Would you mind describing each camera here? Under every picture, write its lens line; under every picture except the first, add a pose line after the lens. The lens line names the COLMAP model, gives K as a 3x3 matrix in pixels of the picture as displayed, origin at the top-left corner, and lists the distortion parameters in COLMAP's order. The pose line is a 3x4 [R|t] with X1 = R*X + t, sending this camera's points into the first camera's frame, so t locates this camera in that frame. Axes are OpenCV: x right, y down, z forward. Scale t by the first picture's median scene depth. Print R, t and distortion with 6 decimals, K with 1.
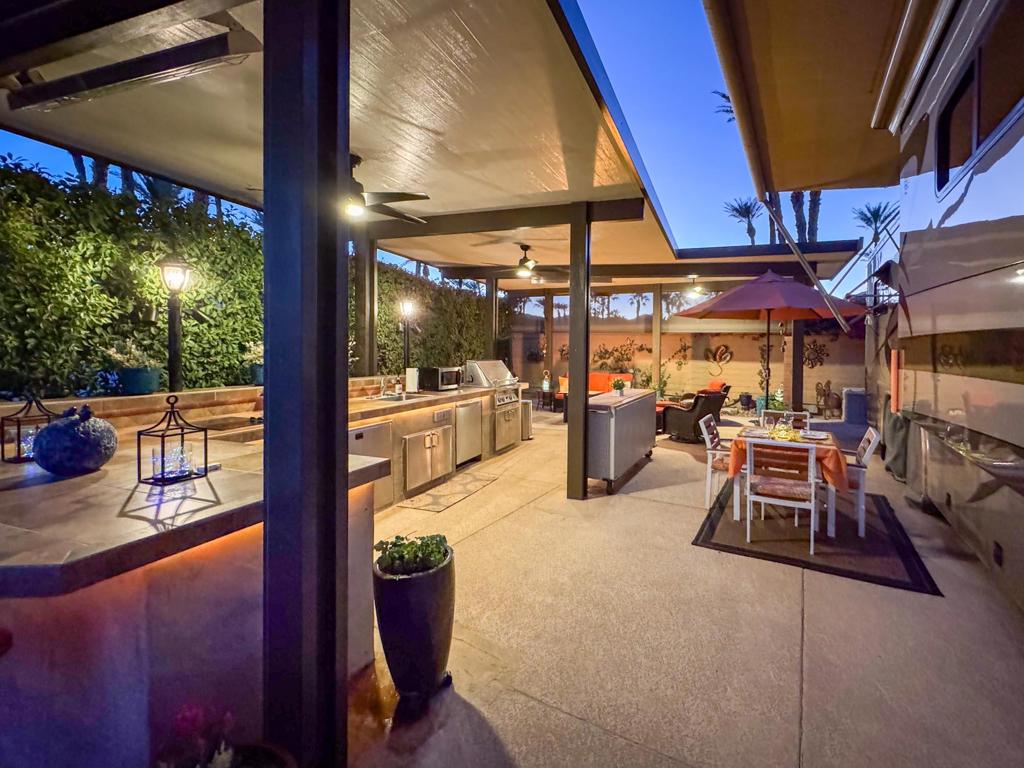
lens RADIAL K [[410.0, 0, 570.3], [0, 410.0, 352.6], [0, 0, 1]] dist [-0.022563, 0.001030]
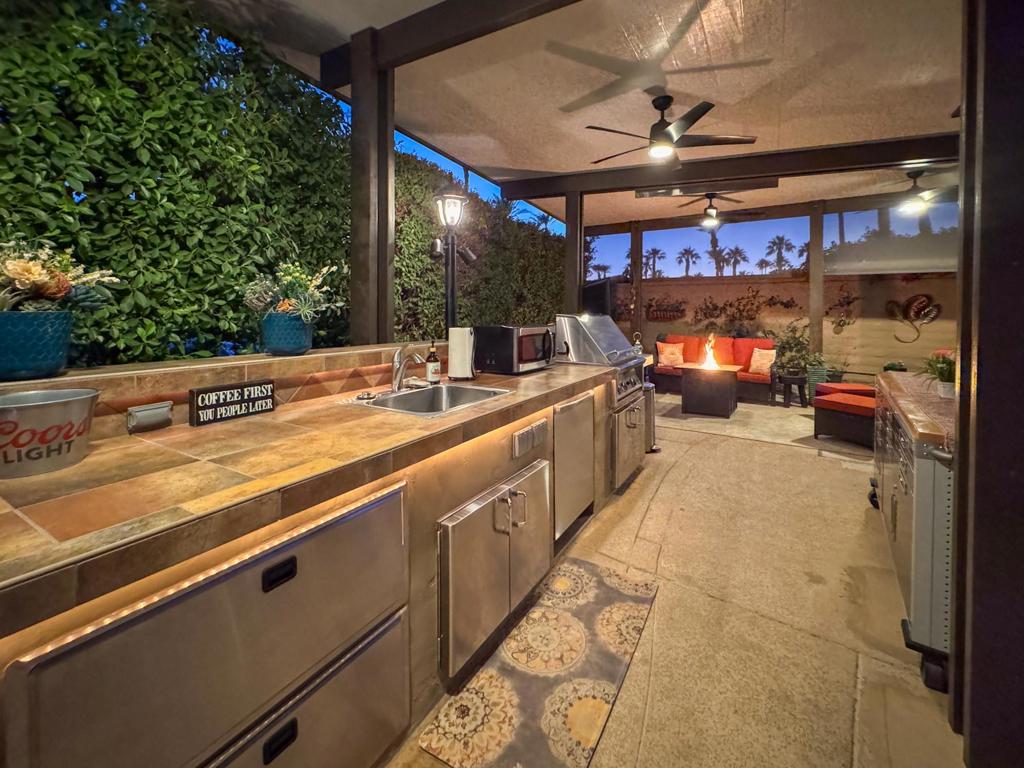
lens RADIAL K [[405.8, 0, 532.0], [0, 405.8, 322.3], [0, 0, 1]] dist [0.006377, 0.001223]
pose [[0.982256, 0.000242, -0.187543, -0.129332], [0.003160, 0.999836, 0.017844, 0.014590], [0.187516, -0.018120, 0.982094, 0.329018]]
